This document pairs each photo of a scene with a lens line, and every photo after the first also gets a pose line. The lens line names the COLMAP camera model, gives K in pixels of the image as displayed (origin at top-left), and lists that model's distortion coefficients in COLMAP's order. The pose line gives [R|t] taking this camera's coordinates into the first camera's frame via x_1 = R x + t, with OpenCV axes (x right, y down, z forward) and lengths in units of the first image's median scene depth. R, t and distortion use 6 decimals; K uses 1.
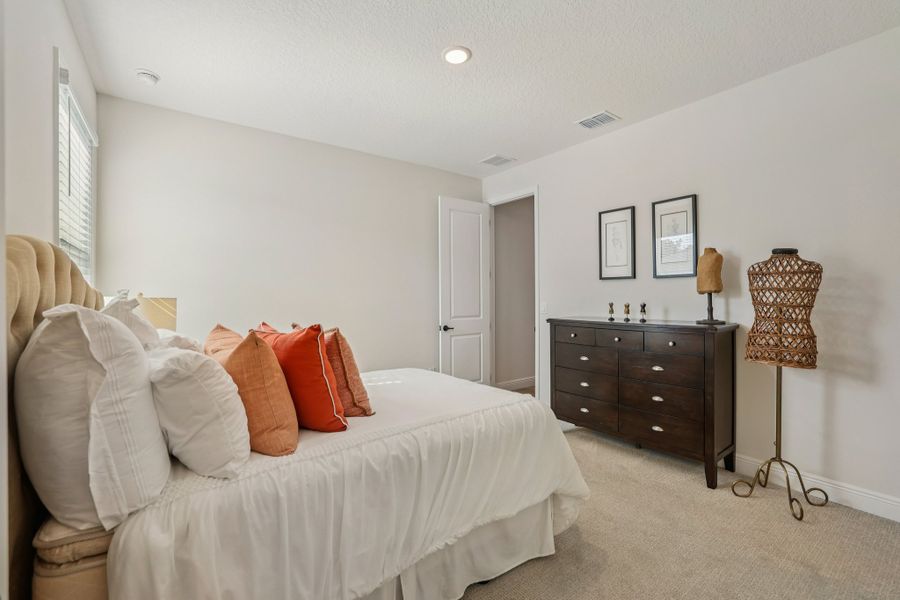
lens RADIAL K [[407.5, 0, 446.1], [0, 407.5, 299.4], [0, 0, 1]] dist [-0.054734, 0.024224]
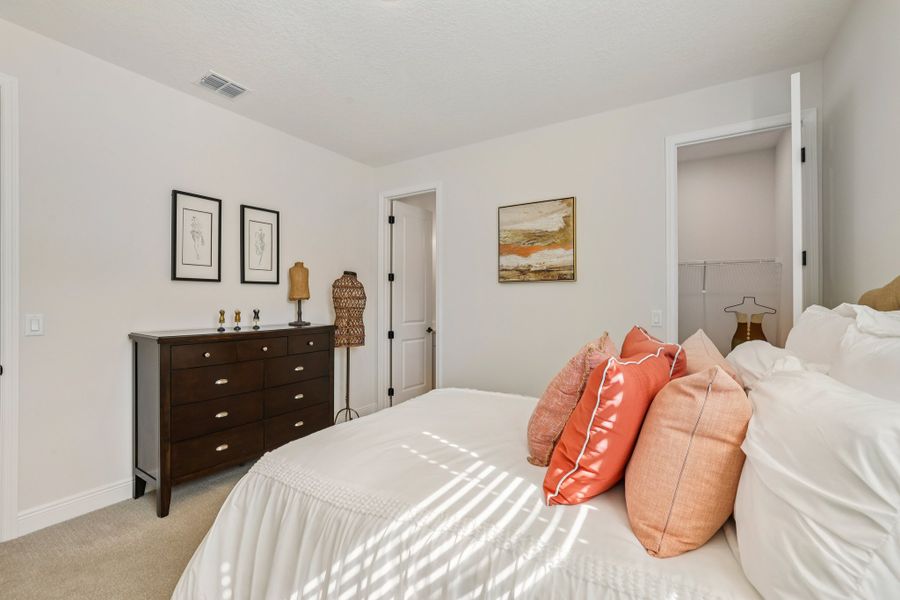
lens RADIAL K [[407.5, 0, 446.1], [0, 407.5, 299.4], [0, 0, 1]] dist [-0.054734, 0.024224]
pose [[-0.392924, 0.007781, 0.919538, -0.576443], [0.006910, 0.999961, -0.005509, -0.006189], [-0.919545, 0.004190, -0.392962, 0.960967]]
